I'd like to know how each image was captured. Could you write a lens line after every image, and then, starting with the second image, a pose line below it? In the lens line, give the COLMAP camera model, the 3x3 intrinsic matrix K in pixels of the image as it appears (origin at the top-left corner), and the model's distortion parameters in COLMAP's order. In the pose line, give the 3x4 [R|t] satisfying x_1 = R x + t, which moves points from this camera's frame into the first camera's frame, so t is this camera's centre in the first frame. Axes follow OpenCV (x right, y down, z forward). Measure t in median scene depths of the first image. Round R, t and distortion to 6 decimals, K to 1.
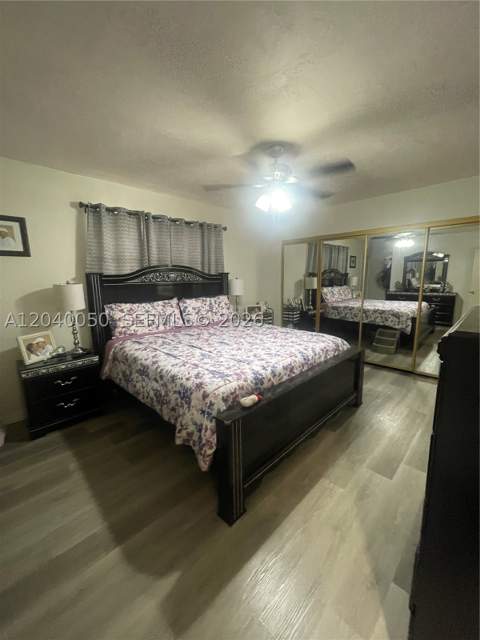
lens RADIAL K [[257.6, 0, 242.8], [0, 257.6, 318.1], [0, 0, 1]] dist [-0.000344, -0.000396]
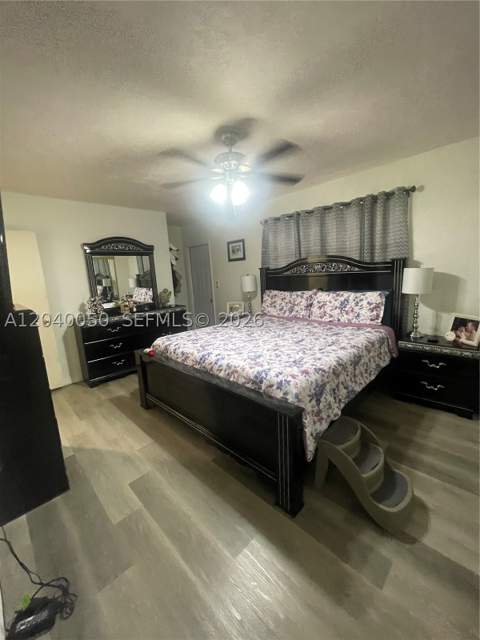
lens RADIAL K [[254.6, 0, 240.8], [0, 254.6, 319.9], [0, 0, 1]] dist [-0.000474, -0.000098]
pose [[0.004325, 0.200231, -0.979739, 0.883990], [-0.103551, 0.974571, 0.198717, -0.155519], [0.994615, 0.100593, 0.024949, 0.832370]]
